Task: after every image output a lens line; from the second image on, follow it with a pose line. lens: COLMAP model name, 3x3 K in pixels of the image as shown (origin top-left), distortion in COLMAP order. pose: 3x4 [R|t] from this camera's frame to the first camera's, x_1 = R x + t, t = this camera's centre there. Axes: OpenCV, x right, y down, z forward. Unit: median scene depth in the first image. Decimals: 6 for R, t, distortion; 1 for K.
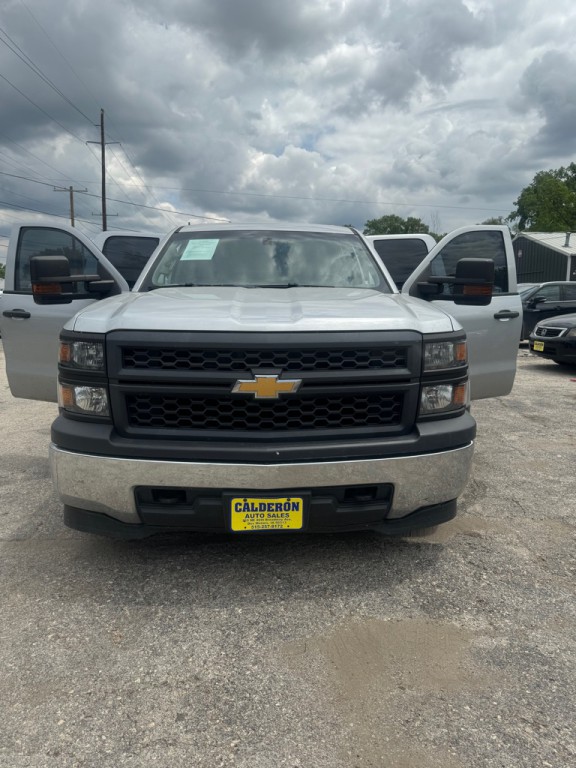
lens RADIAL K [[555.6, 0, 285.4], [0, 555.6, 380.6], [0, 0, 1]] dist [0.046800, -0.047446]
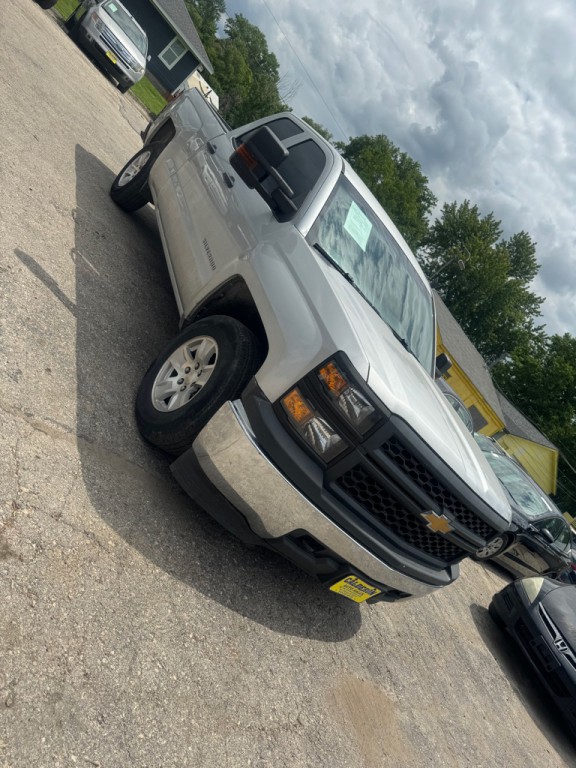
lens RADIAL K [[552.1, 0, 289.1], [0, 552.1, 385.1], [0, 0, 1]] dist [-0.001009, -0.004241]
pose [[0.615664, 0.524596, 0.588010, -1.044306], [-0.694553, 0.713732, 0.090458, -0.081445], [-0.372228, -0.464096, 0.803779, 0.304982]]
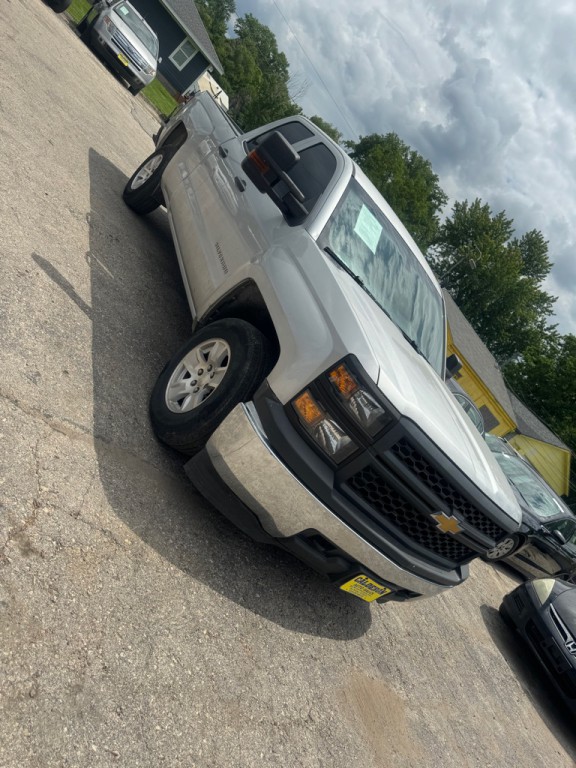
lens RADIAL K [[552.5, 0, 284.5], [0, 552.5, 384.2], [0, 0, 1]] dist [-0.001117, -0.001810]
pose [[0.630418, 0.525128, 0.571676, -1.061879], [-0.692315, 0.713453, 0.108091, -0.085189], [-0.351102, -0.463923, 0.813328, 0.291787]]
